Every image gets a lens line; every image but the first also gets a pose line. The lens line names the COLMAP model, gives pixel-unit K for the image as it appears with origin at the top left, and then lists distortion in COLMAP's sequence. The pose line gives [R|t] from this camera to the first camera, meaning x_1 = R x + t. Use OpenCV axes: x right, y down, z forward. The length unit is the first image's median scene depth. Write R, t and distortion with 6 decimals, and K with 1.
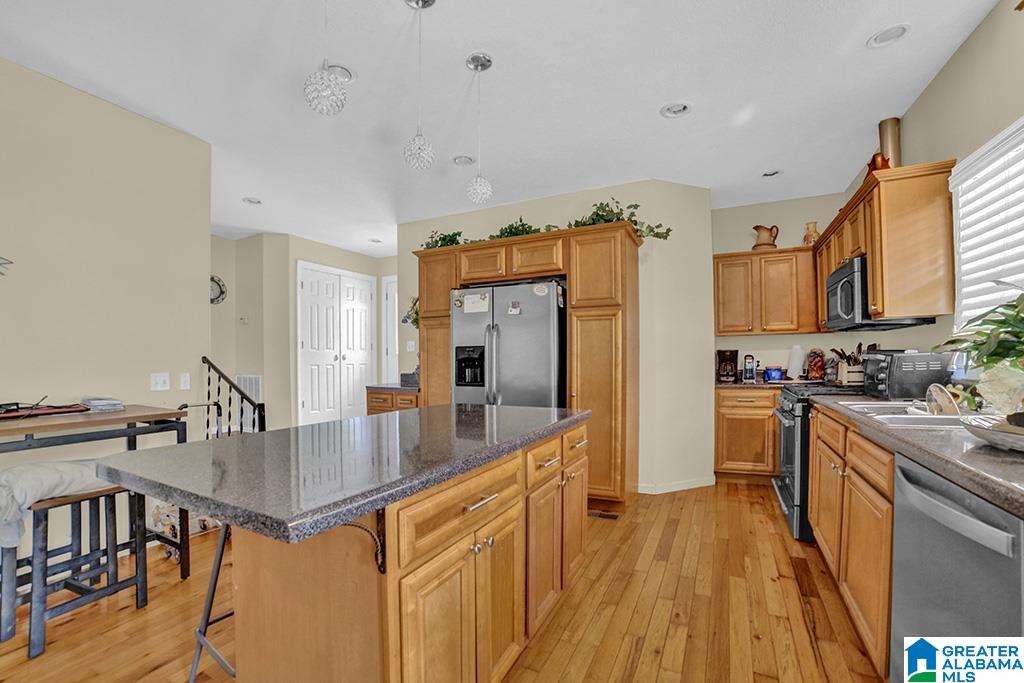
lens RADIAL K [[427.4, 0, 511.0], [0, 427.4, 369.8], [0, 0, 1]] dist [-0.000035, 0.000174]
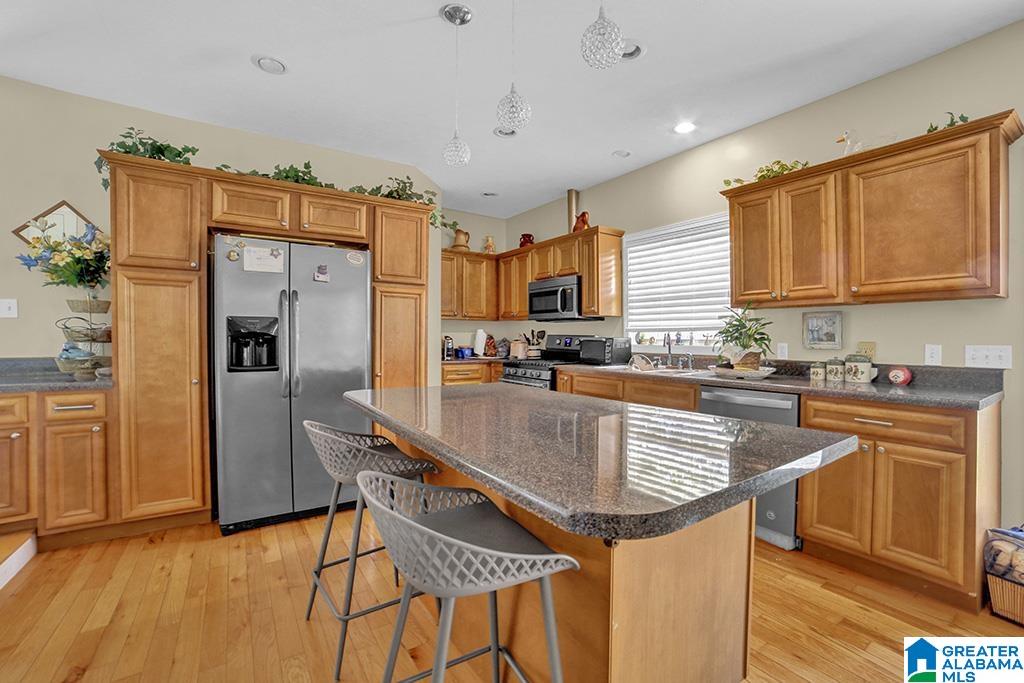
lens RADIAL K [[442.2, 0, 512.0], [0, 442.2, 341.5], [0, 0, 1]] dist [0.001019, 0.000188]
pose [[0.562070, 0.008834, 0.827042, -0.468655], [0.007984, 0.999838, -0.016106, 0.001341], [-0.827051, 0.015655, 0.561909, 0.214035]]
